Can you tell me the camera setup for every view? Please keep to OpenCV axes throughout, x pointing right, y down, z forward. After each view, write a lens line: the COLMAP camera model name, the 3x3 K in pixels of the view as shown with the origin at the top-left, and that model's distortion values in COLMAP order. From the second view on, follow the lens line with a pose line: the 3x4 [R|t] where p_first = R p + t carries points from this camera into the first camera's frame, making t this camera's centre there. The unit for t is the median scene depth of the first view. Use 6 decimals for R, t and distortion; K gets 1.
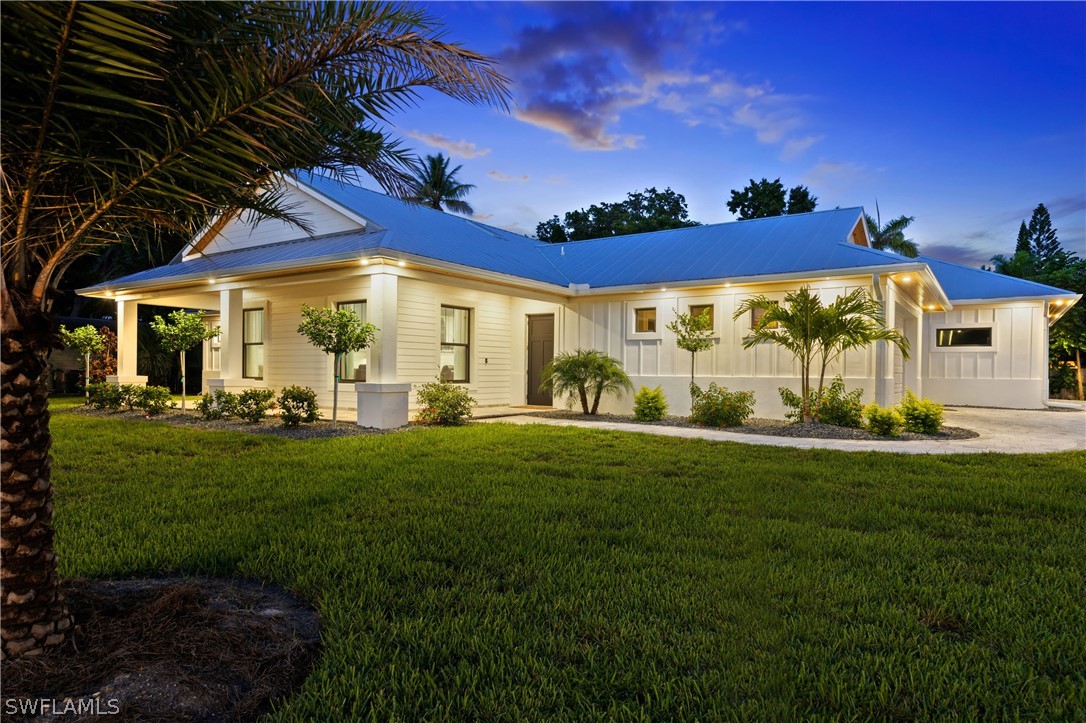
lens RADIAL K [[647.8, 0, 547.5], [0, 647.8, 369.5], [0, 0, 1]] dist [-0.001801, 0.001026]
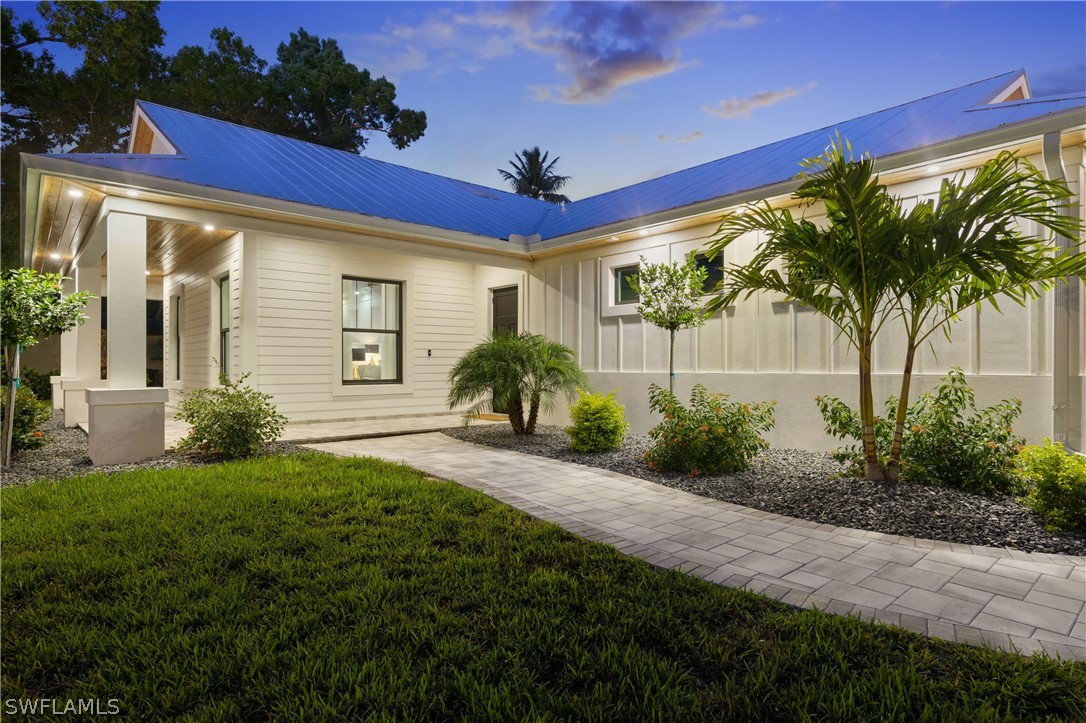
lens RADIAL K [[592.1, 0, 542.3], [0, 592.1, 358.8], [0, 0, 1]] dist [0.002988, 0.000710]
pose [[0.969487, -0.012759, -0.244812, 0.213744], [0.010513, 0.999890, -0.010480, 0.001944], [0.244919, 0.007587, 0.969514, 0.417544]]
